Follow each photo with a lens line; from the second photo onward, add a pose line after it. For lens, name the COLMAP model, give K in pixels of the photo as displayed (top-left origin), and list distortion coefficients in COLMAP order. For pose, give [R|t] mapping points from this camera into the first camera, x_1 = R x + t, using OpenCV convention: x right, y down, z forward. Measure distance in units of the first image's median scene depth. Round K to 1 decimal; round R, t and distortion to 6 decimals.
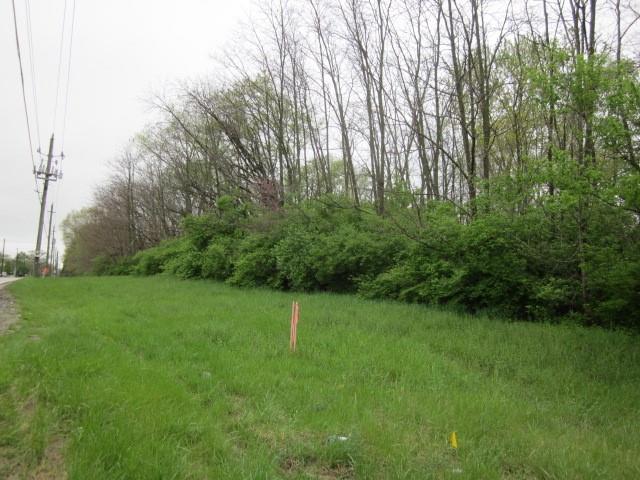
lens RADIAL K [[525.1, 0, 320.0], [0, 525.1, 240.0], [0, 0, 1]] dist [-0.010469, -0.009882]
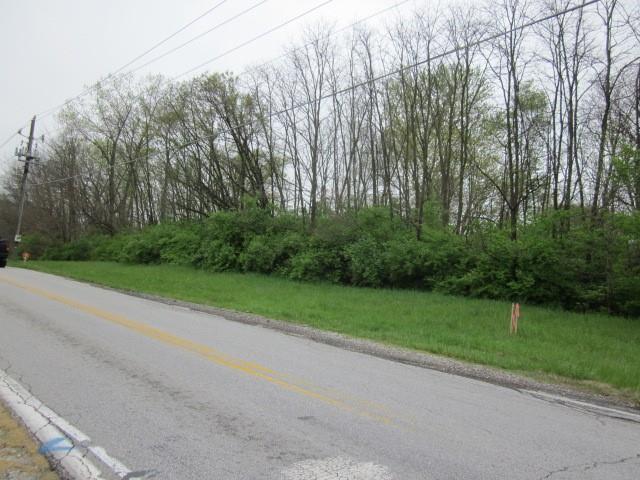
lens RADIAL K [[525.1, 0, 320.0], [0, 525.1, 240.0], [0, 0, 1]] dist [-0.010469, -0.009882]
pose [[0.959242, 0.037353, 0.280105, -0.516957], [-0.046245, 0.998612, 0.025200, -0.041158], [-0.278775, -0.037126, 0.959639, -0.167431]]
